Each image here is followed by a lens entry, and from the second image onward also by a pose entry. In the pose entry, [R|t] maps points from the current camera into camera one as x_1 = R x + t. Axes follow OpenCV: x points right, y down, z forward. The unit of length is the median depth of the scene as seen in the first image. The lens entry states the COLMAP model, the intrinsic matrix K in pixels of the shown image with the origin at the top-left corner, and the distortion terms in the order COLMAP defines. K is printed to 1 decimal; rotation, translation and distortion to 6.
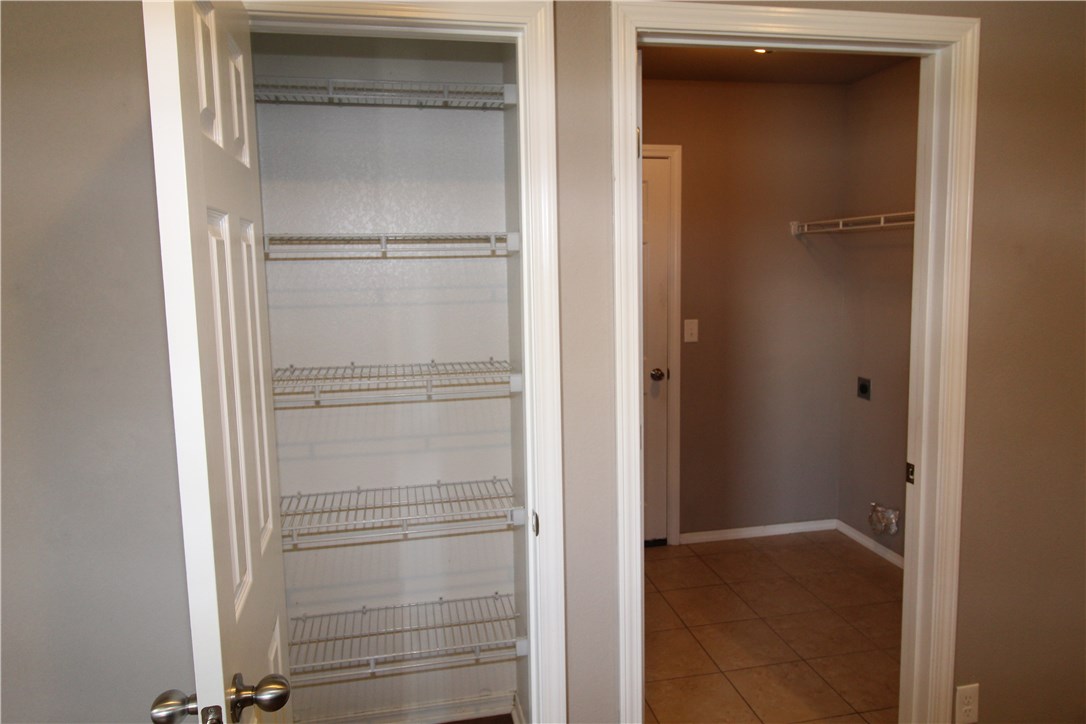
lens RADIAL K [[723.3, 0, 545.0], [0, 723.3, 336.8], [0, 0, 1]] dist [0.008903, -0.008625]
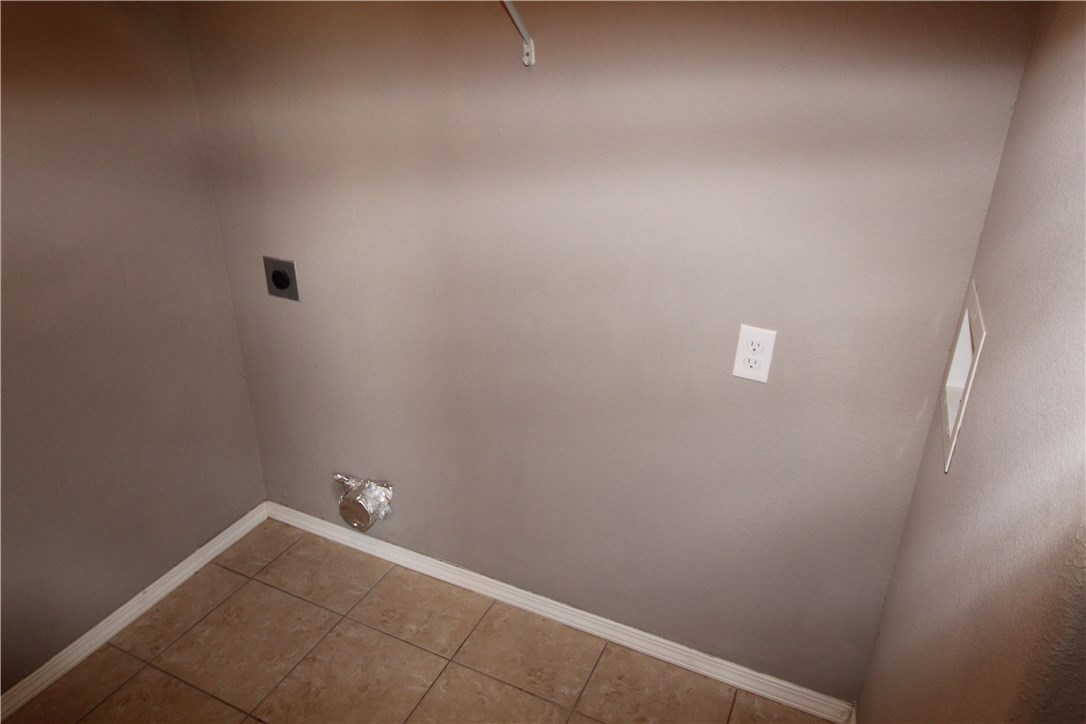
lens RADIAL K [[723.3, 0, 537.5], [0, 723.3, 338.2], [0, 0, 1]] dist [0.008903, -0.008625]
pose [[0.603561, -0.309041, 0.734988, 0.212454], [0.064383, 0.937707, 0.341408, -0.065372], [-0.794713, -0.158740, 0.585860, 0.717590]]
